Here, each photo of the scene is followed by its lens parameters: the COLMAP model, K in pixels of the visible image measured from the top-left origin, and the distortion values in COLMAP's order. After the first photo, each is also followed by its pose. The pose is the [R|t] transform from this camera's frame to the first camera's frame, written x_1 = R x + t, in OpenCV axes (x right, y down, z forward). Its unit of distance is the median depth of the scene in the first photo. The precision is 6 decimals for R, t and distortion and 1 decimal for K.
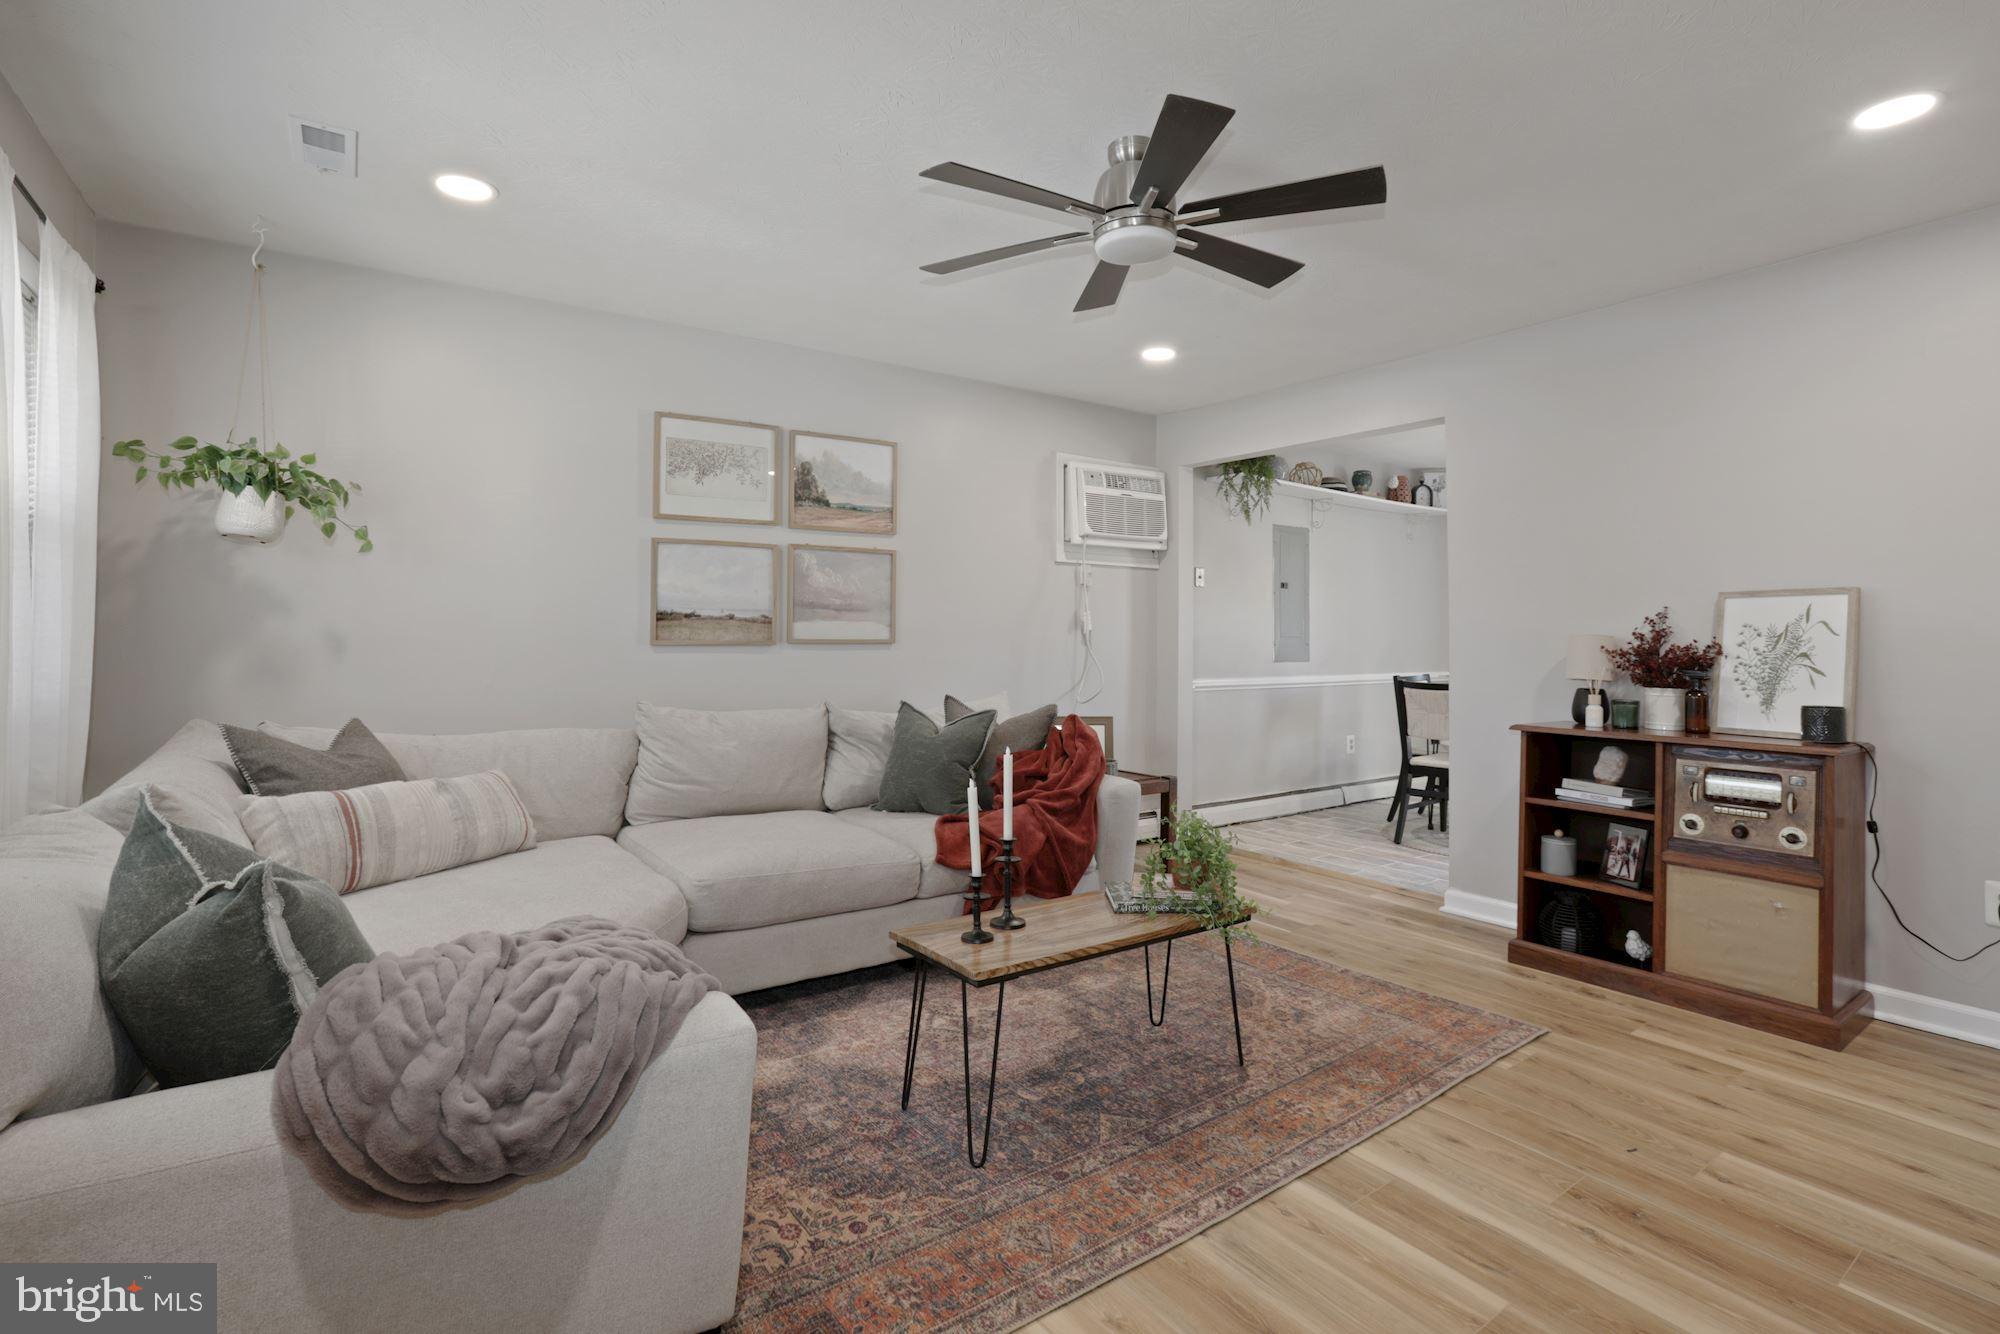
lens RADIAL K [[928.1, 0, 1016.0], [0, 928.1, 617.8], [0, 0, 1]] dist [-0.065325, 0.035189]
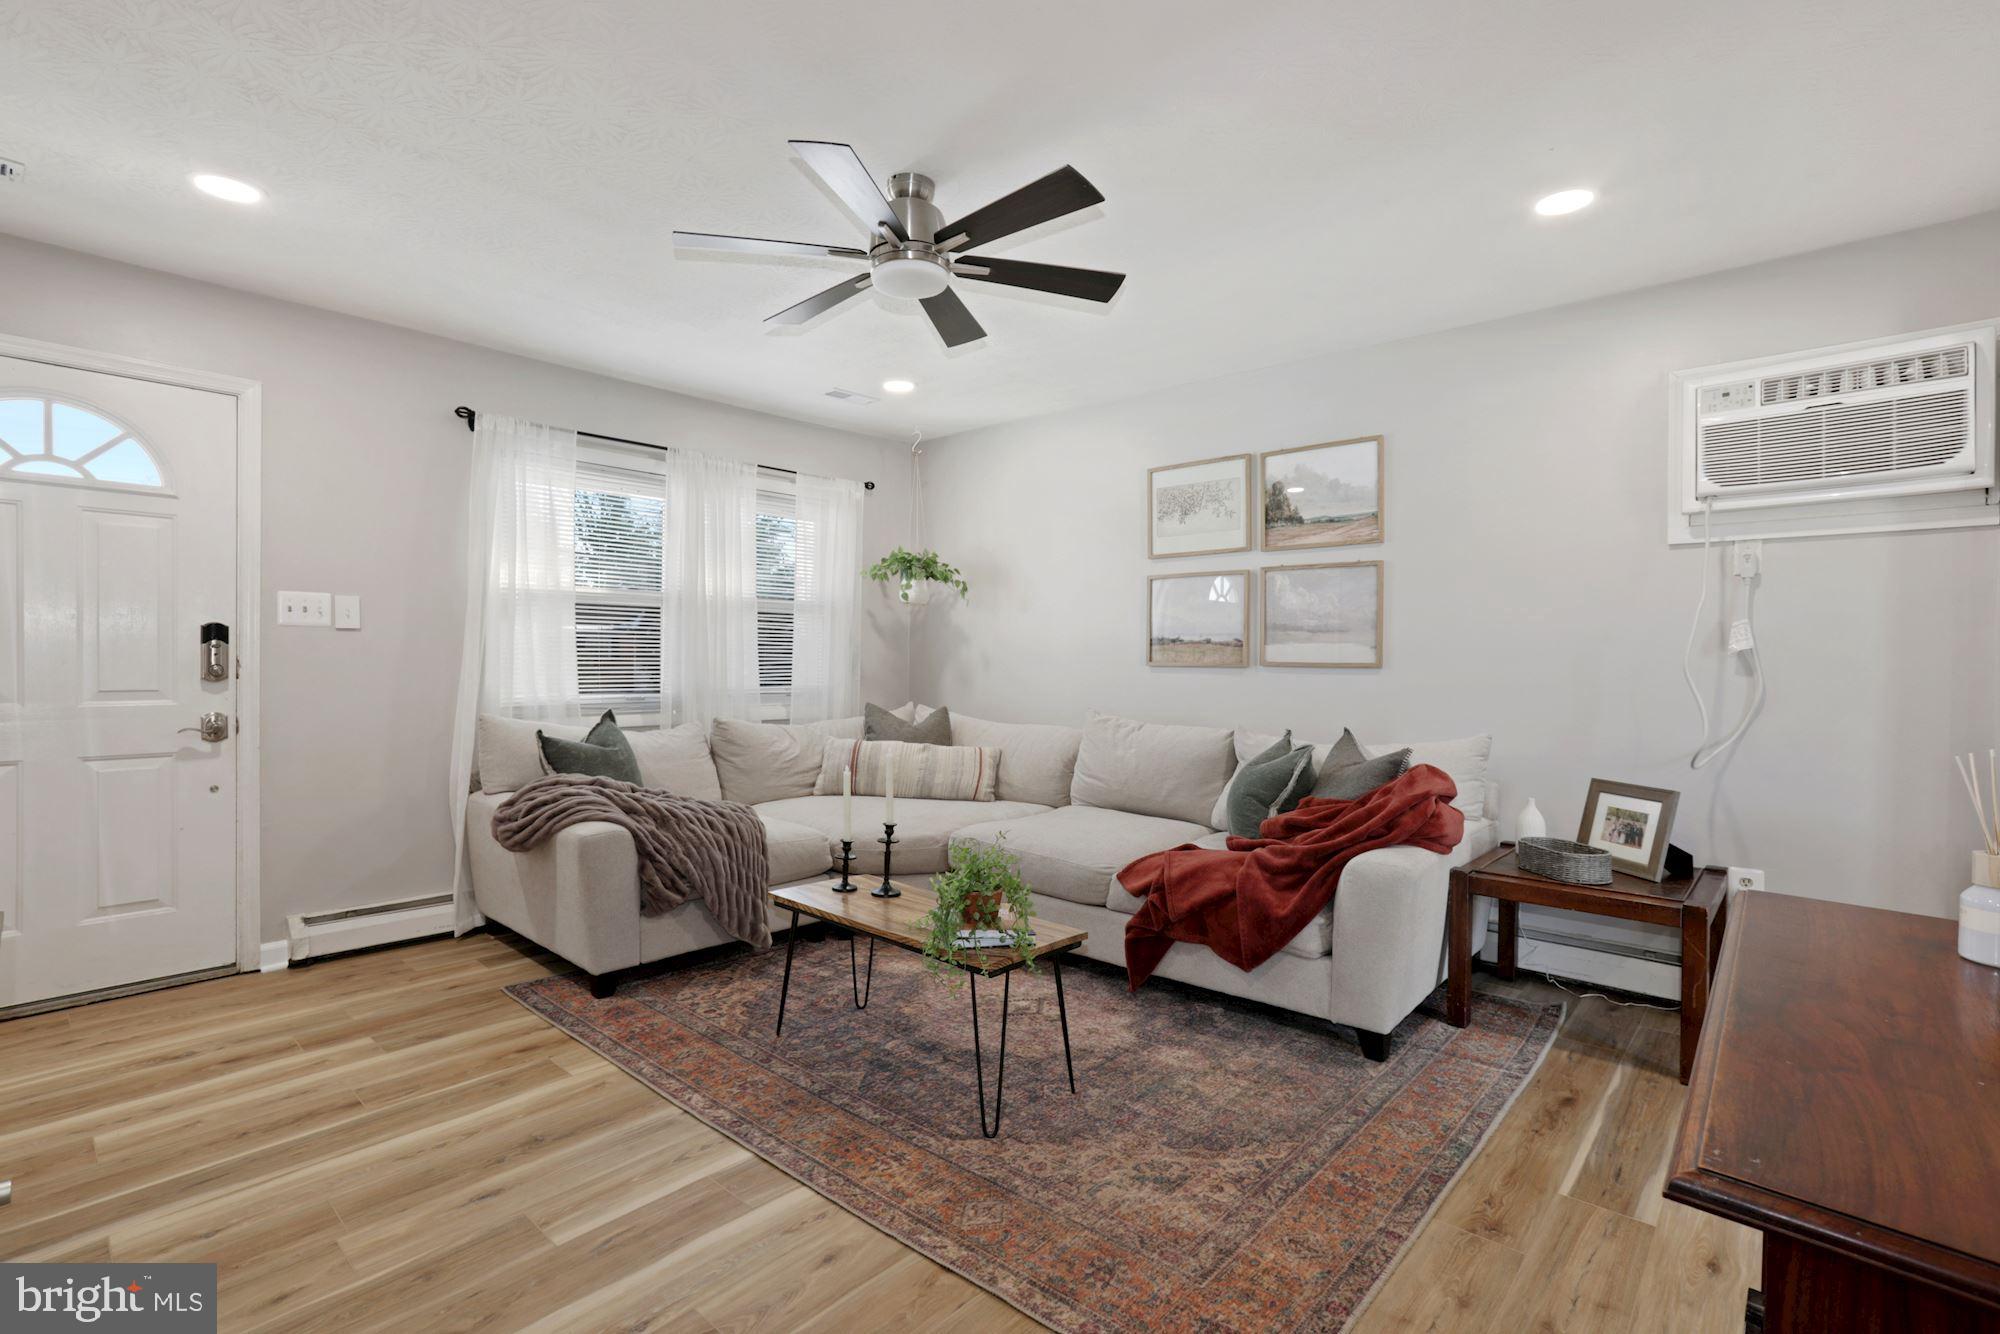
lens RADIAL K [[930.7, 0, 1000.0], [0, 930.7, 667.0], [0, 0, 1]] dist [-0.059249, 0.036044]
pose [[0.219233, 0.006848, -0.975649, 0.947077], [0.012314, 0.999876, 0.009785, 0.021476], [0.975595, -0.014159, 0.219121, 0.697483]]
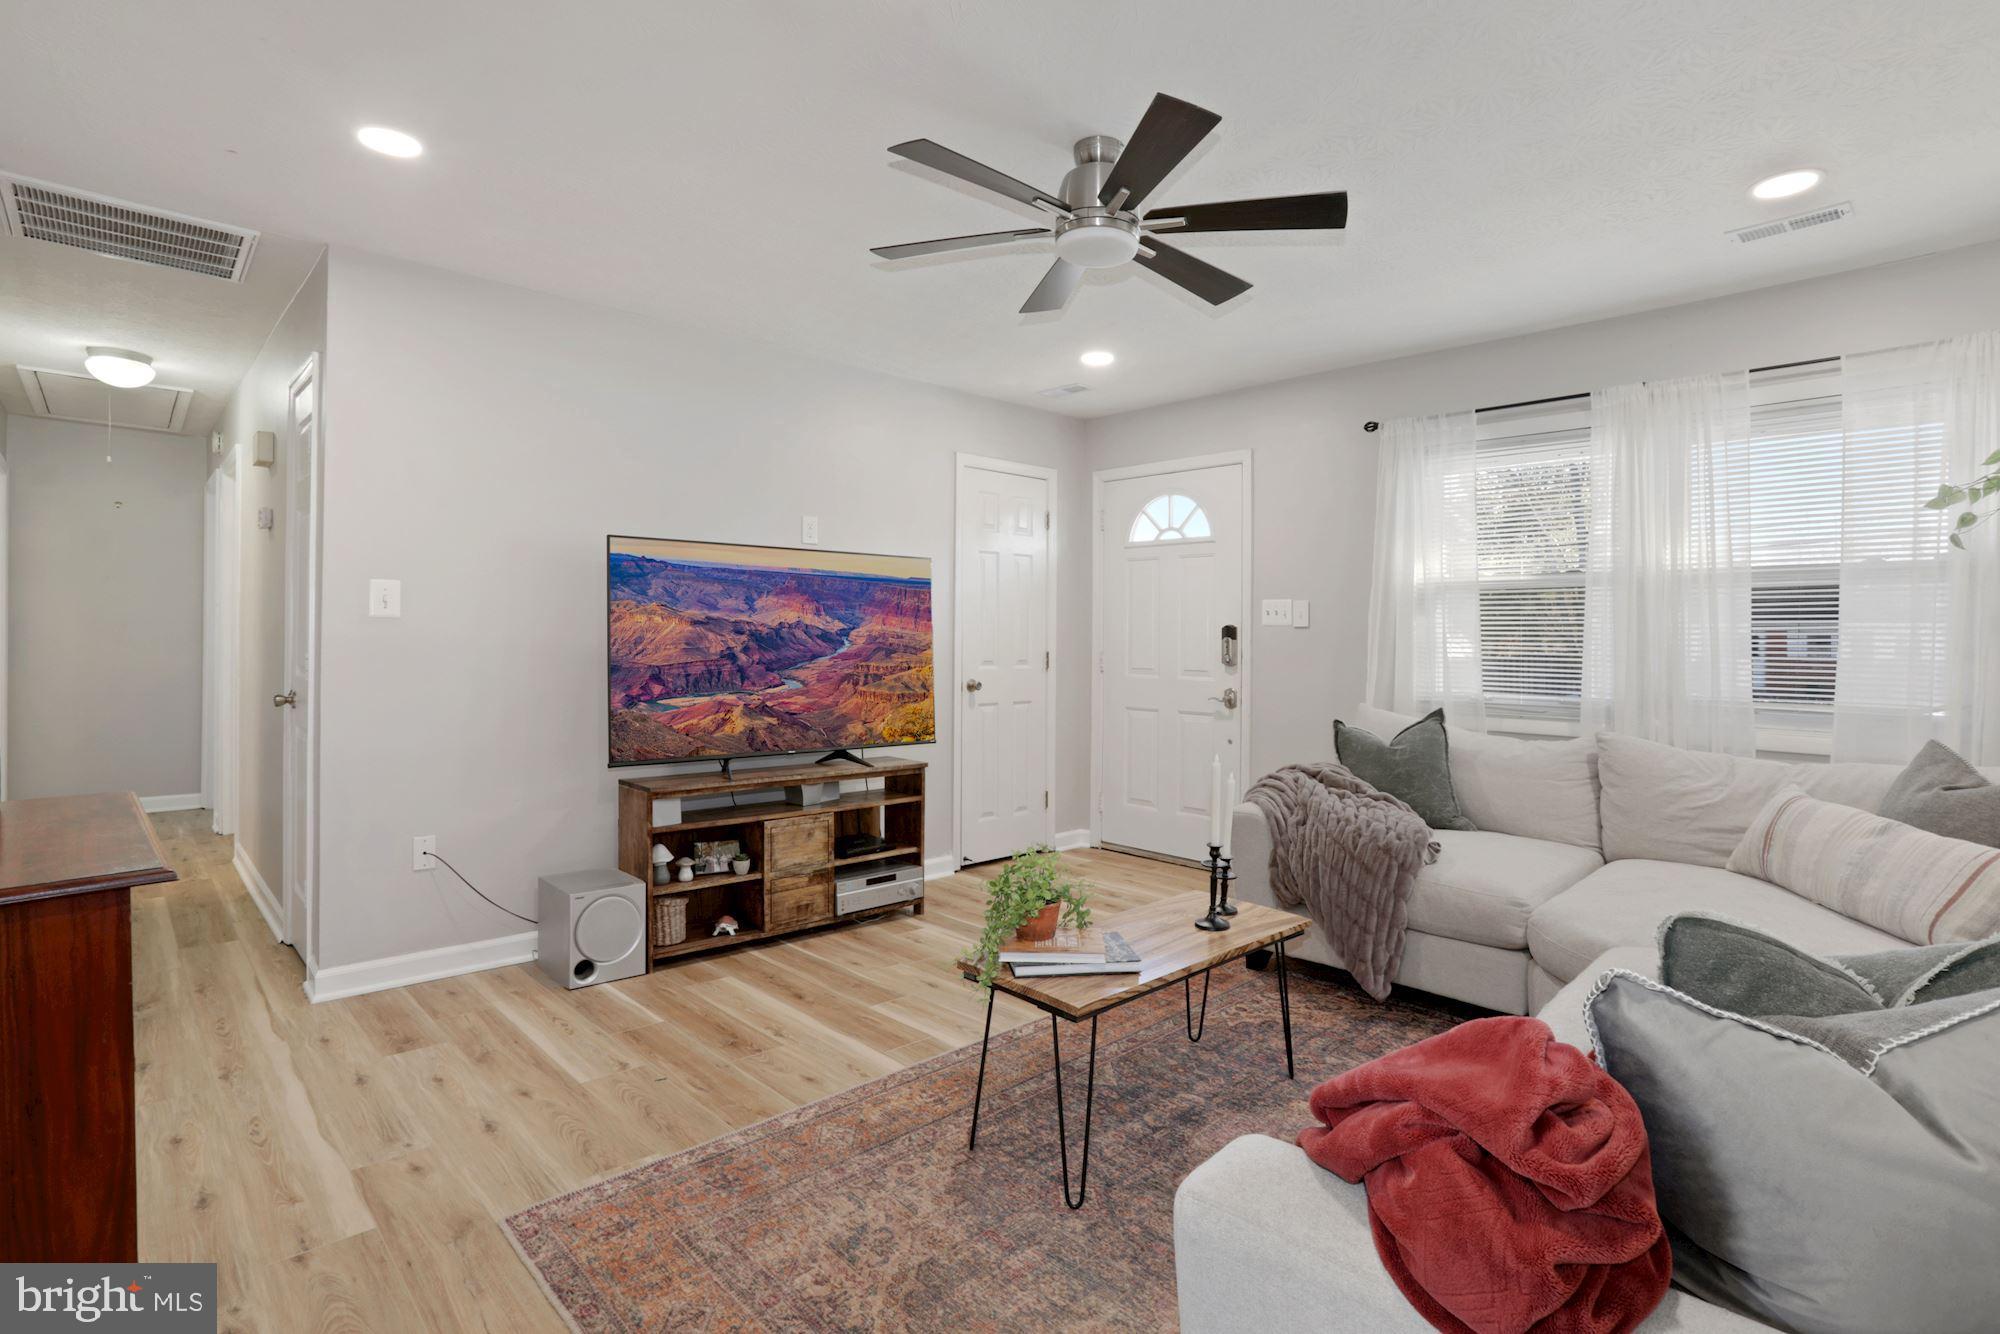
lens RADIAL K [[995.6, 0, 1037.5], [0, 995.6, 644.9], [0, 0, 1]] dist [-0.059327, 0.000374]
pose [[-0.988178, -0.012823, -0.152777, 0.281569], [-0.010920, 0.999852, -0.013291, 0.027562], [0.152924, -0.011465, -0.988171, 1.628301]]
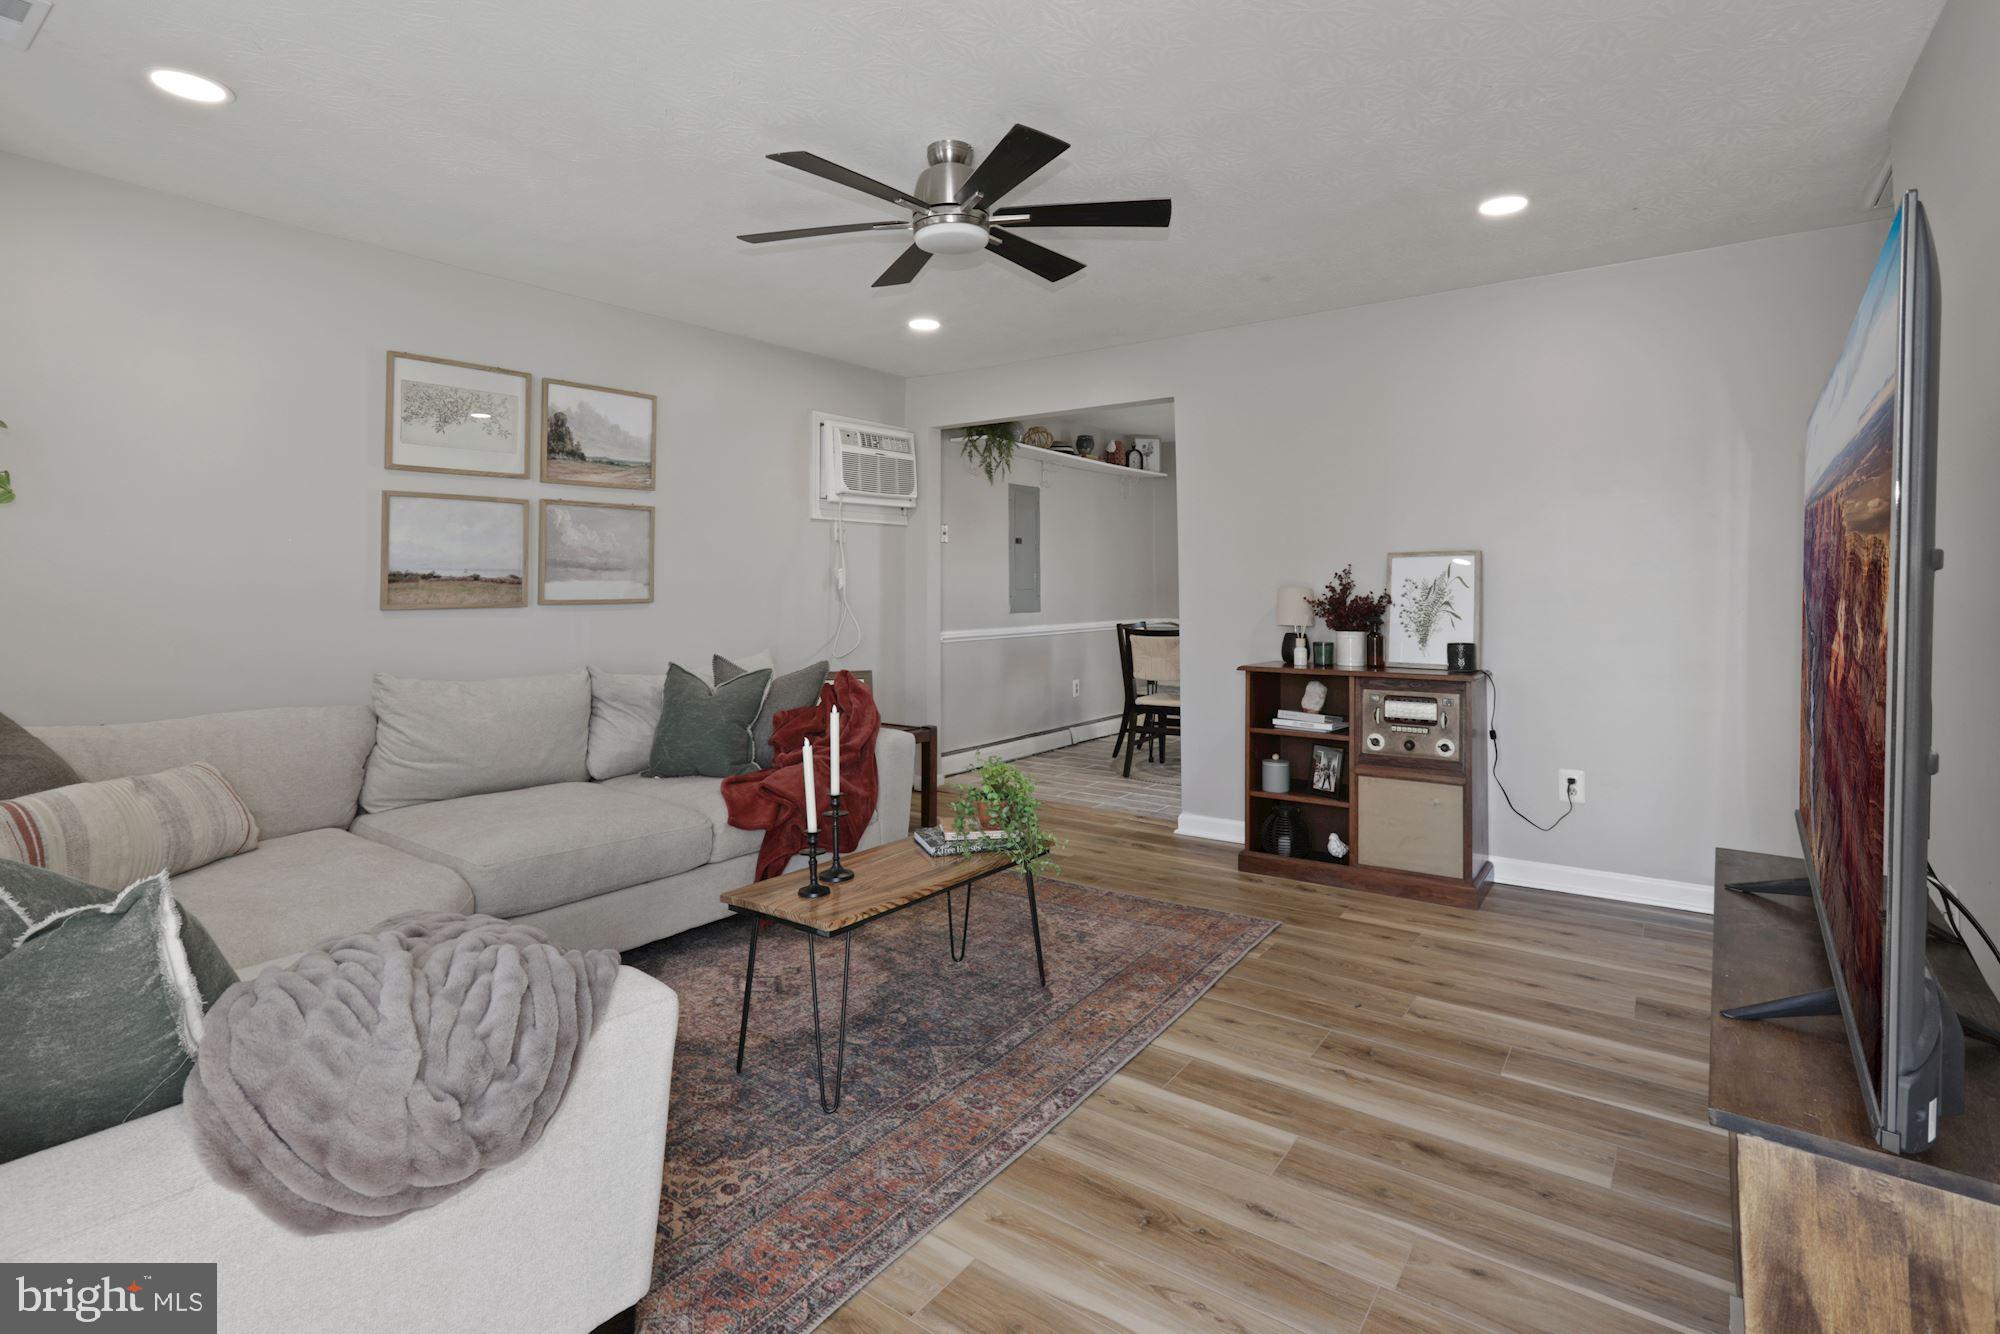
lens RADIAL K [[935.7, 0, 1004.7], [0, 935.7, 543.0], [0, 0, 1]] dist [-0.060789, 0.029150]
pose [[0.951422, 0.002891, 0.307877, -0.119994], [0.004831, 0.999693, -0.024315, -0.013939], [-0.307852, 0.024621, 0.951115, -0.049073]]
